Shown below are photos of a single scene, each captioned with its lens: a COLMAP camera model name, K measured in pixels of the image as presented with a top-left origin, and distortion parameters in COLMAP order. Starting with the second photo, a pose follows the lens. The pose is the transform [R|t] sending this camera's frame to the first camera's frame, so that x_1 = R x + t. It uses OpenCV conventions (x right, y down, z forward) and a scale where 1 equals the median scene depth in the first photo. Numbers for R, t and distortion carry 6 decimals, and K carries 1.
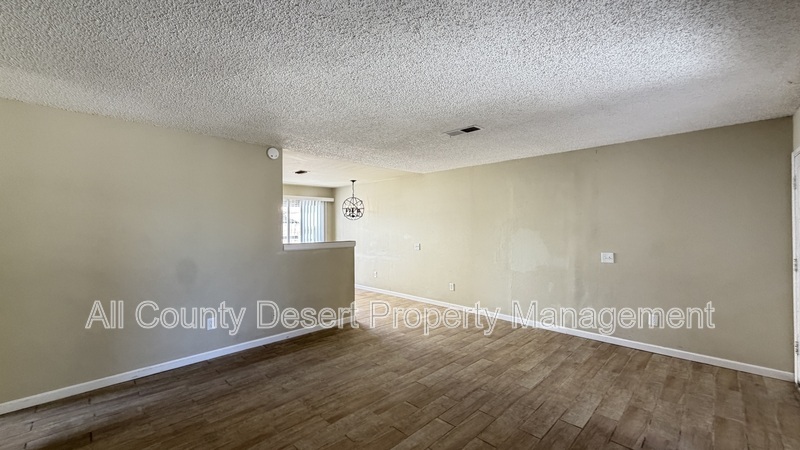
lens RADIAL K [[318.3, 0, 397.7], [0, 318.3, 225.2], [0, 0, 1]] dist [-0.000504, 0.000175]
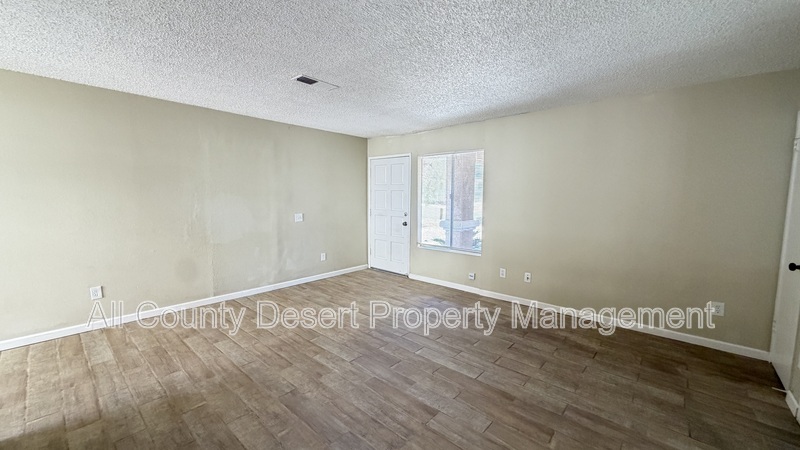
lens RADIAL K [[318.3, 0, 397.7], [0, 318.3, 225.2], [0, 0, 1]] dist [-0.000504, 0.000175]
pose [[-0.058362, -0.089064, 0.994315, -0.708293], [-0.015286, 0.995975, 0.088315, 0.017755], [-0.998178, -0.010044, -0.059488, 0.796281]]
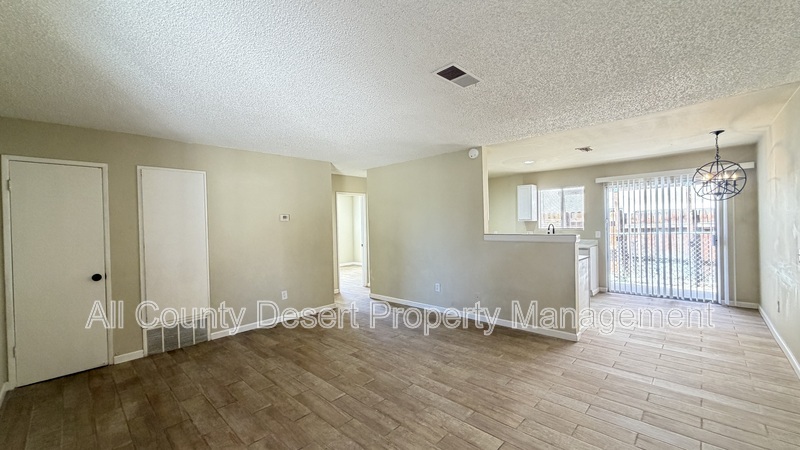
lens RADIAL K [[318.3, 0, 397.7], [0, 318.3, 225.2], [0, 0, 1]] dist [-0.000504, 0.000175]
pose [[0.021619, 0.009432, -0.999722, 0.859081], [0.031230, 0.999461, 0.010105, 0.010056], [0.999278, -0.031439, 0.021313, 0.820912]]
